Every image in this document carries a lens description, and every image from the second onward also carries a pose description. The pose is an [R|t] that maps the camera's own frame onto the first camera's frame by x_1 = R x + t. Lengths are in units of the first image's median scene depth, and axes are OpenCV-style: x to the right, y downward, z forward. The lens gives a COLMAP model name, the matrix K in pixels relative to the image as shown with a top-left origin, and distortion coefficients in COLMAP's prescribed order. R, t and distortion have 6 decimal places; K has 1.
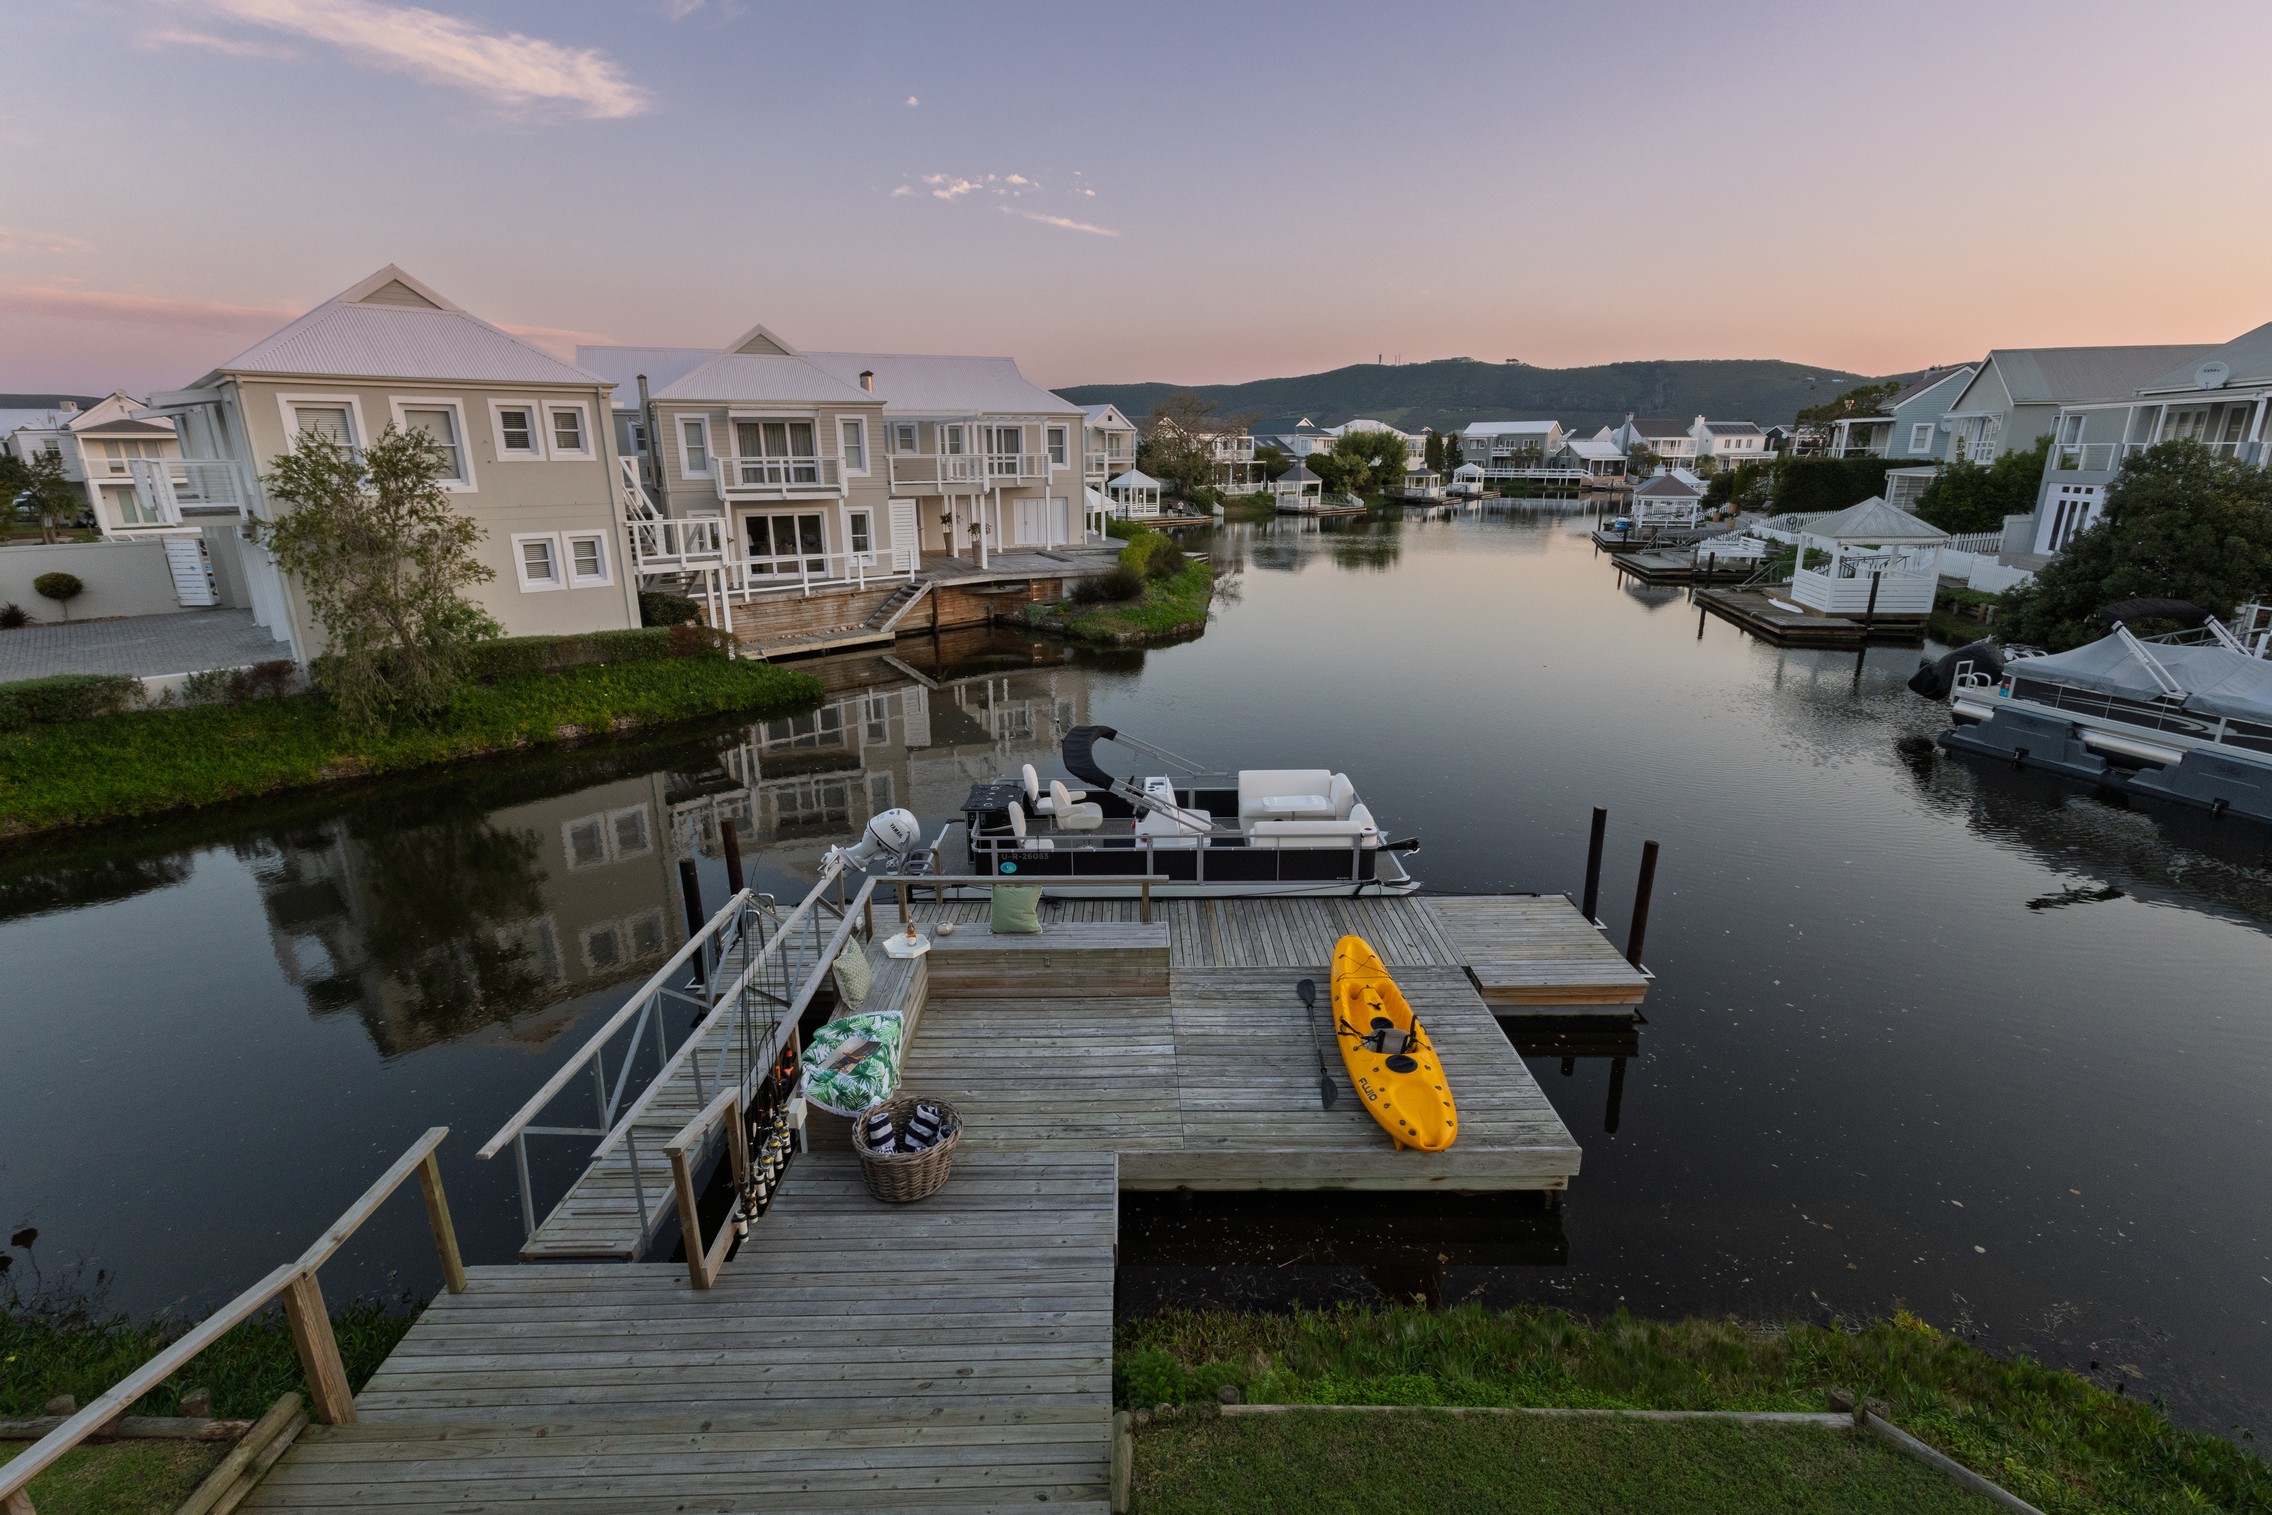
lens RADIAL K [[1048.1, 0, 1143.7], [0, 1048.1, 761.9], [0, 0, 1]] dist [-0.003901, 0.001666]
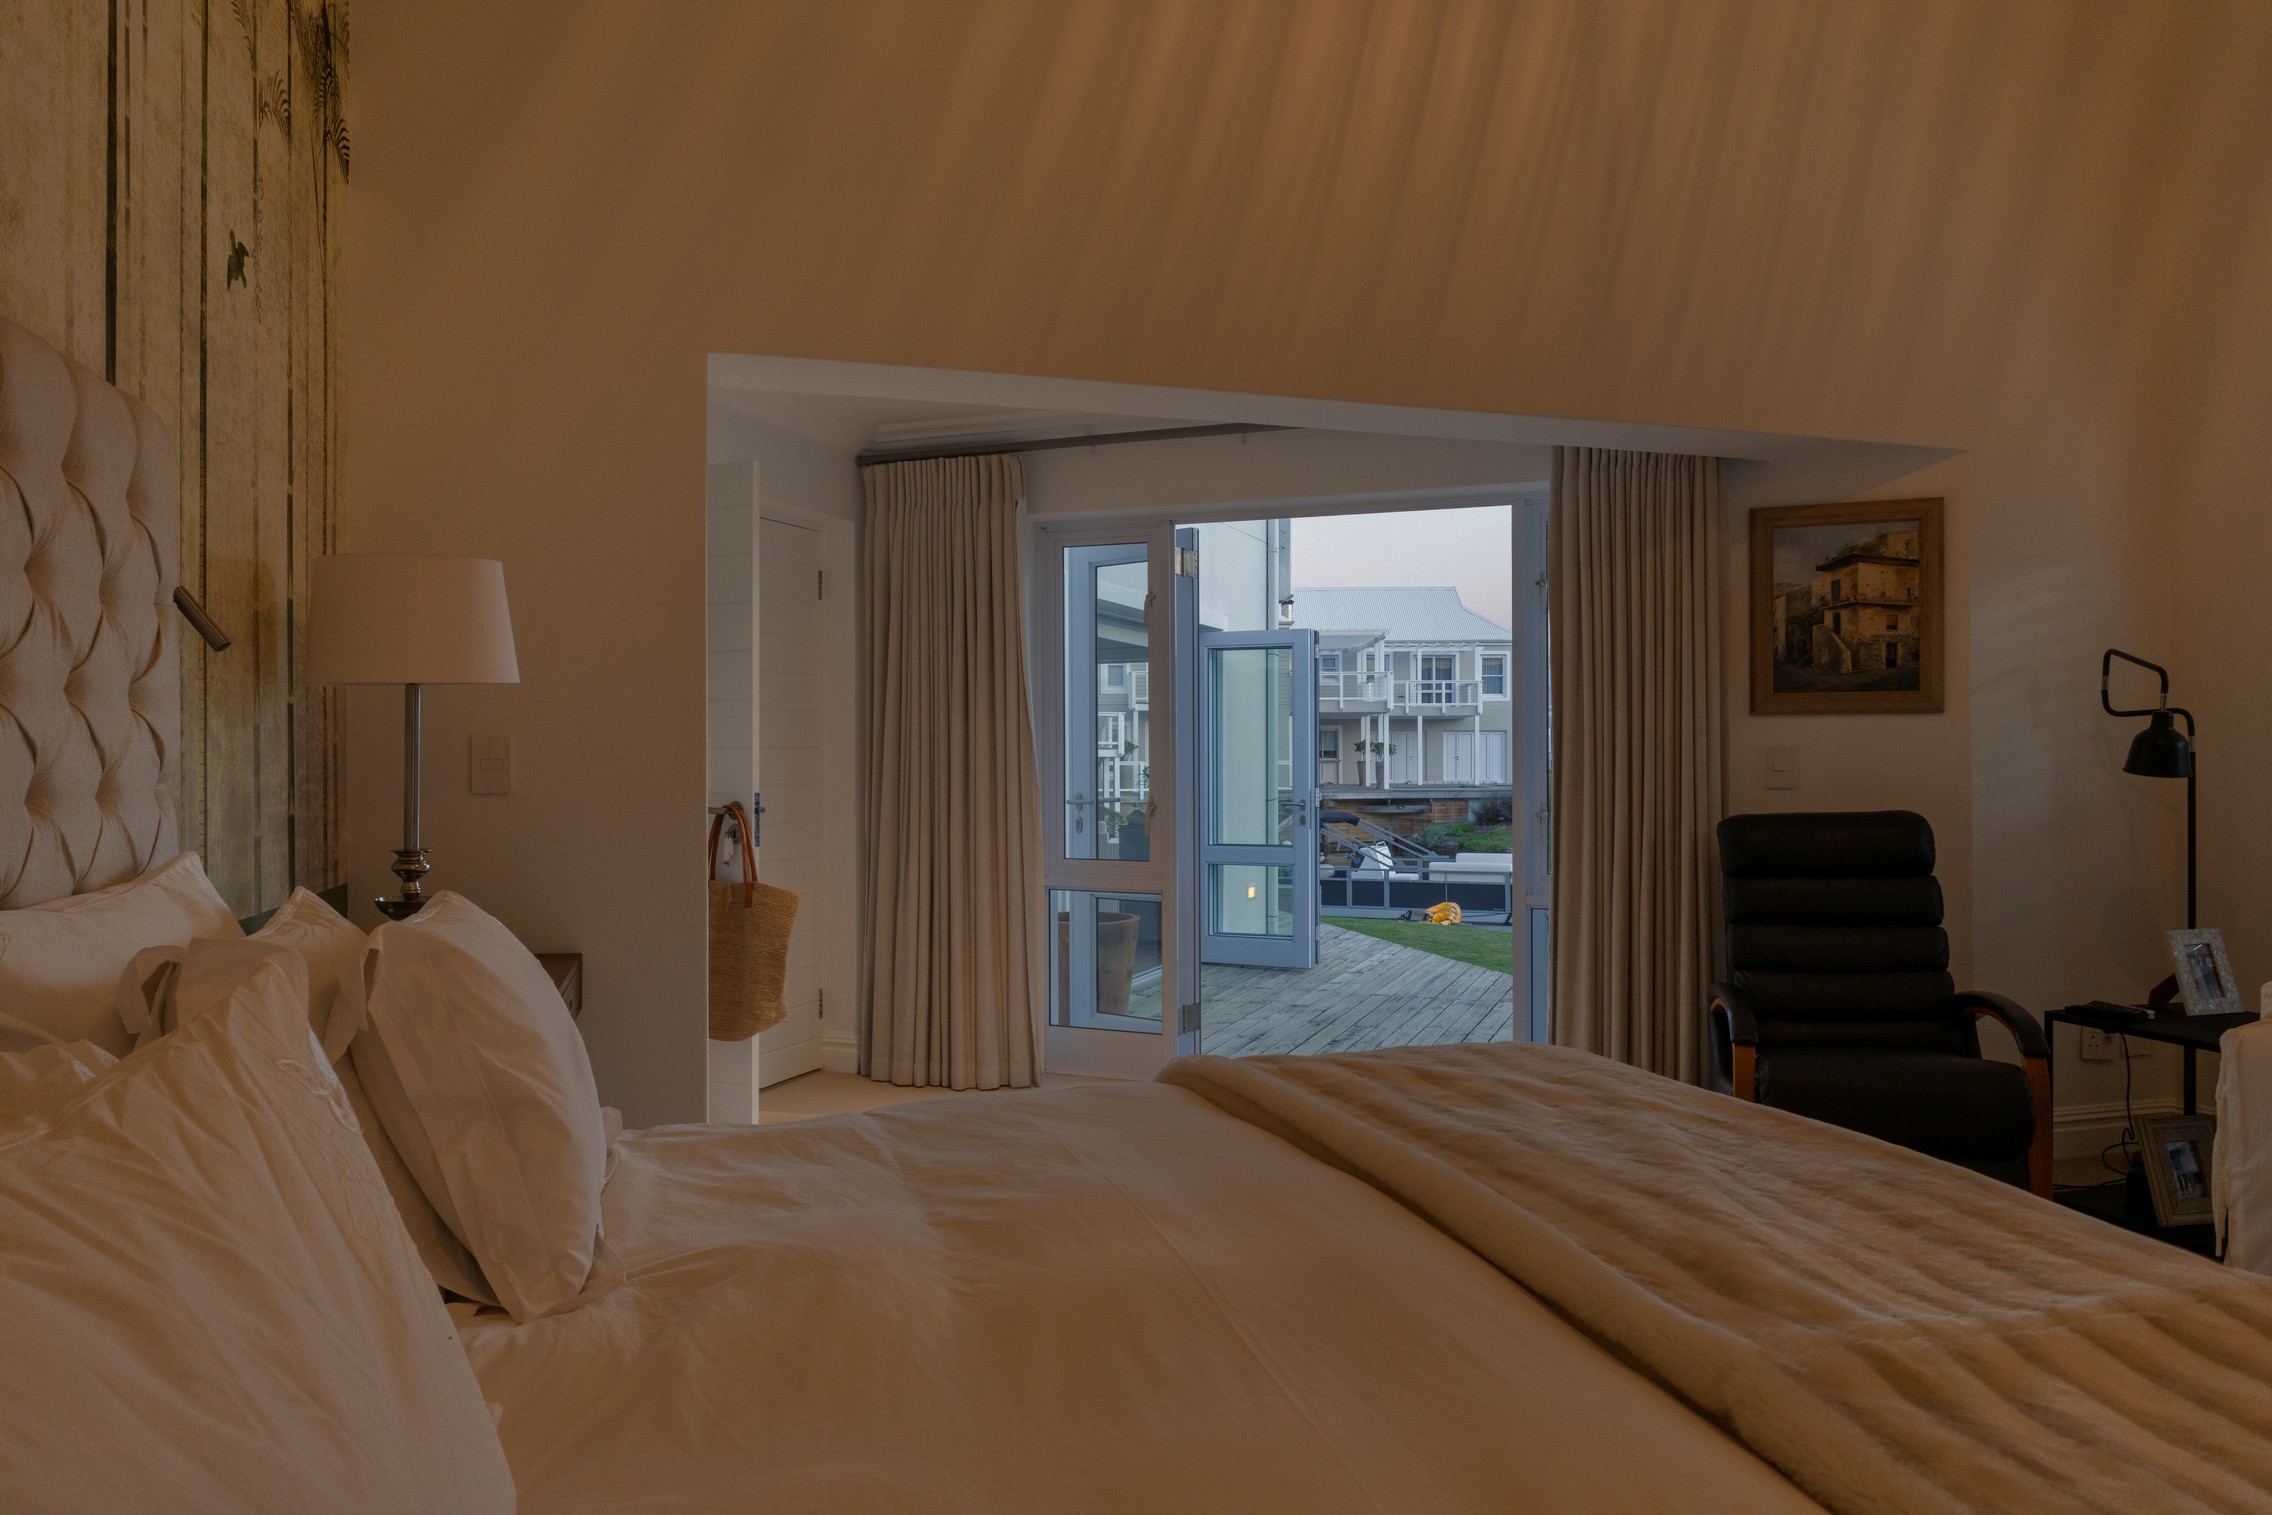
lens RADIAL K [[1521.0, 0, 1134.5], [0, 1521.0, 745.4], [0, 0, 1]] dist [0.001076, -0.000373]
pose [[0.916172, 0.001083, -0.400783, 0.192981], [-0.116500, 0.957536, -0.263727, 0.168388], [0.383479, 0.288311, 0.877394, -0.304819]]
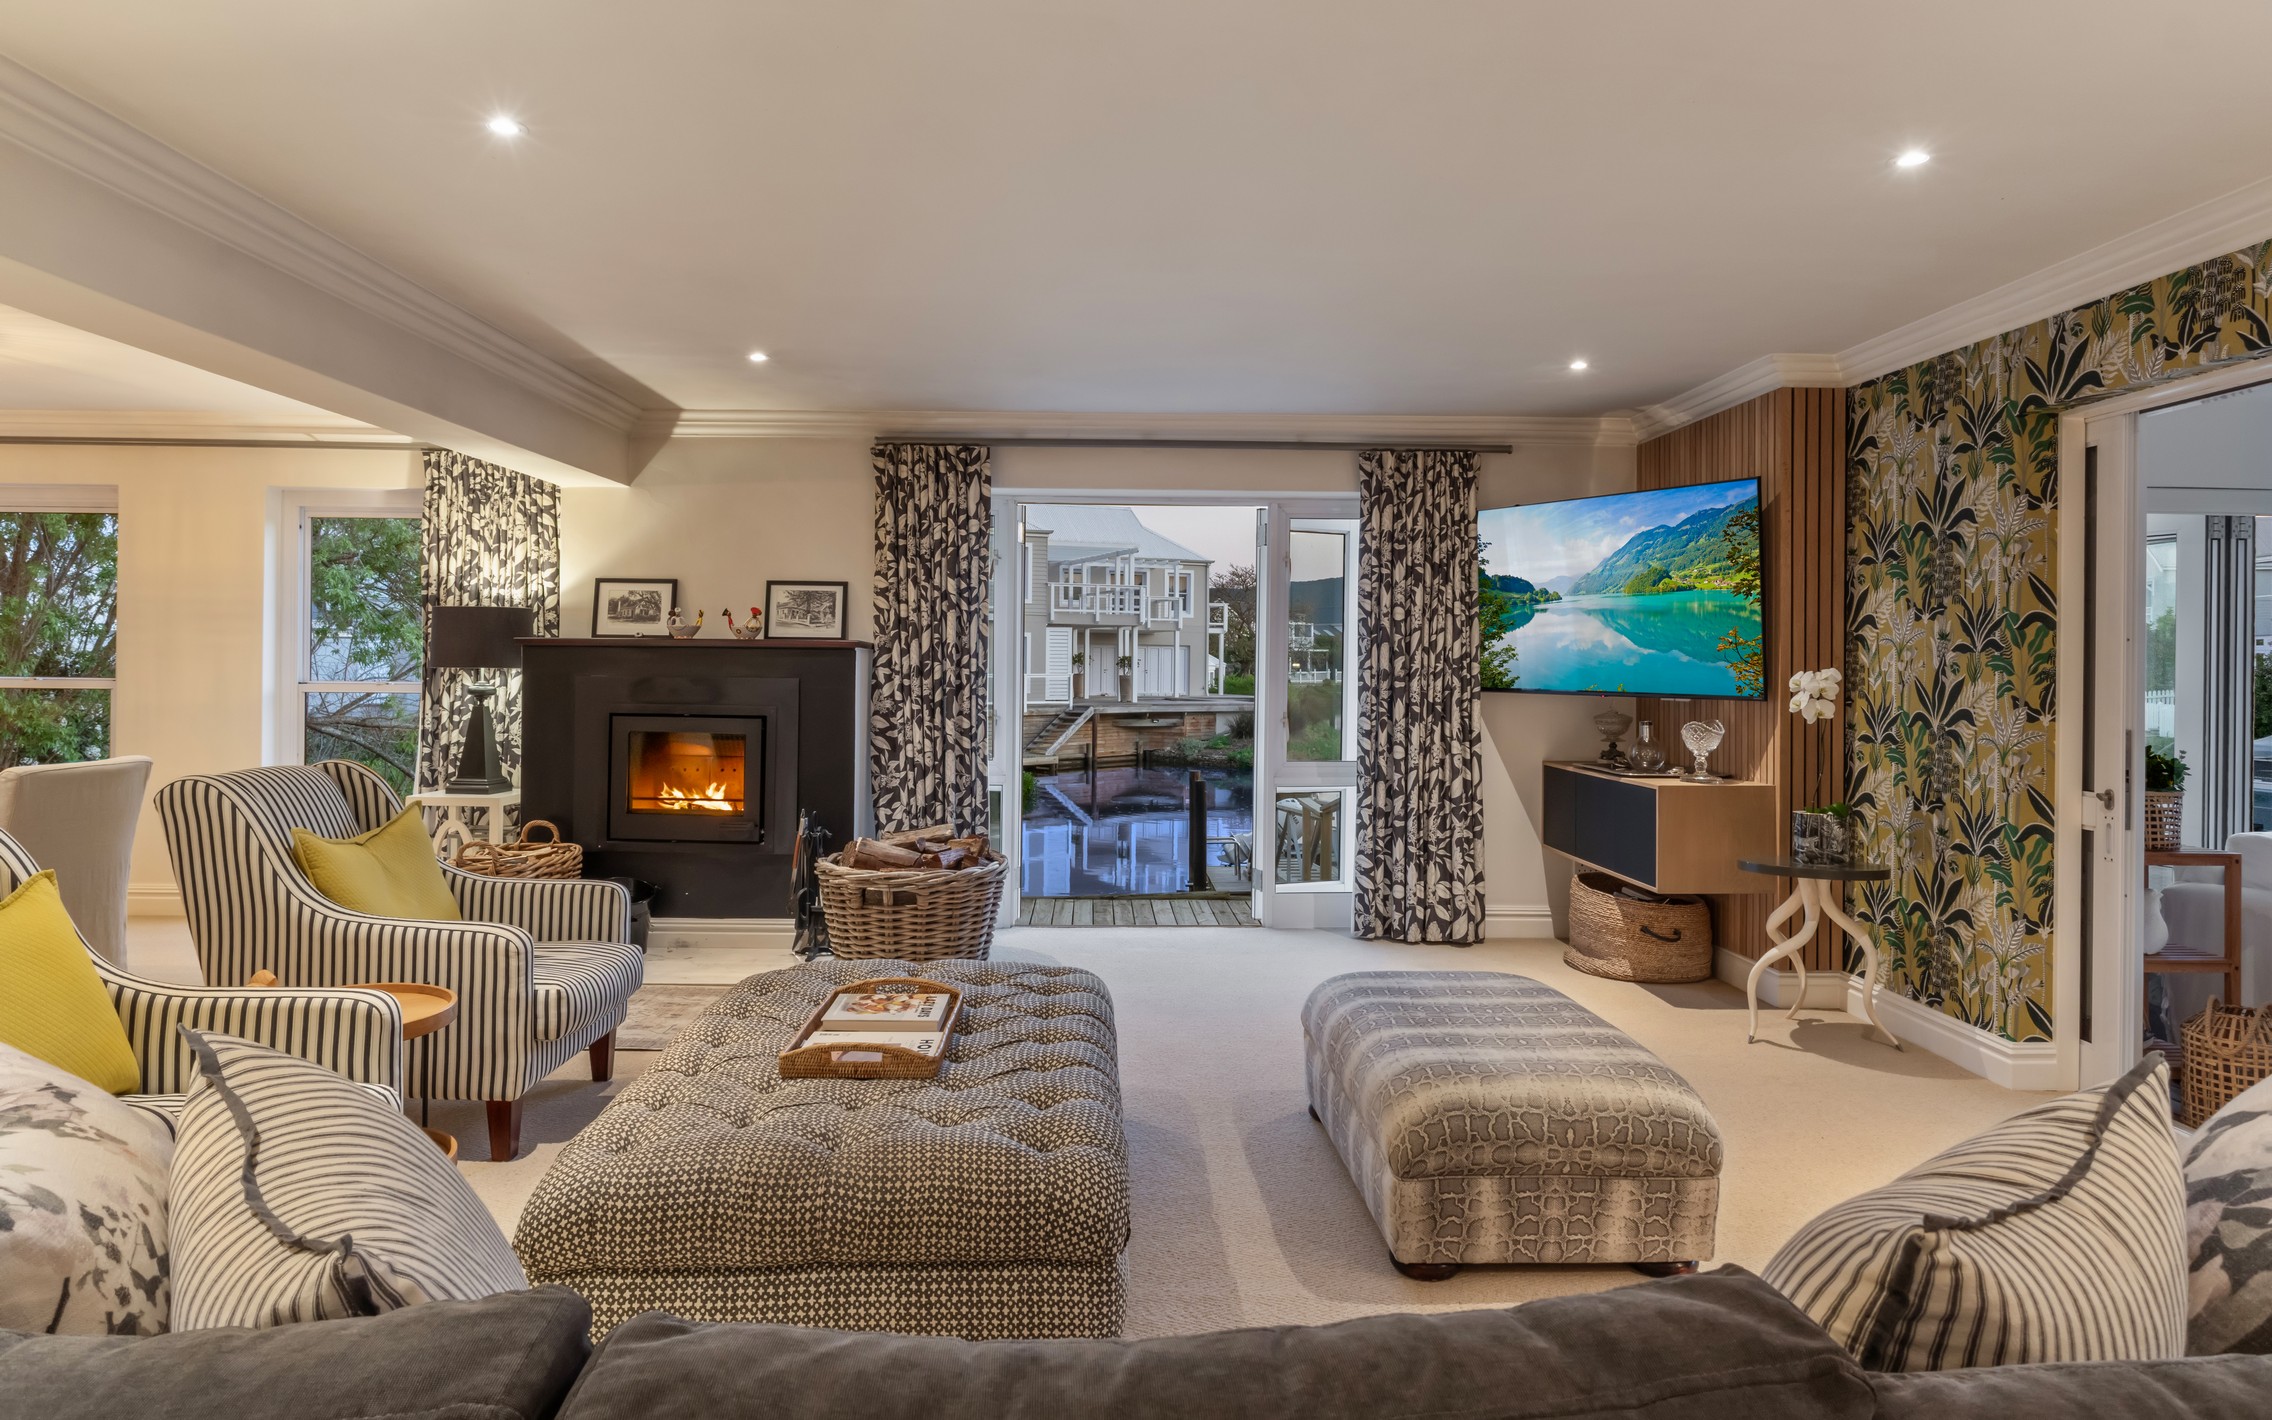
lens RADIAL K [[1334.6, 0, 1156.7], [0, 1334.6, 657.0], [0, 0, 1]] dist [0.001830, -0.000816]
pose [[0.999553, 0.013381, 0.026726, -0.166907], [-0.005021, 0.956643, -0.291218, 0.129081], [-0.029464, 0.290954, 0.956283, -0.167128]]
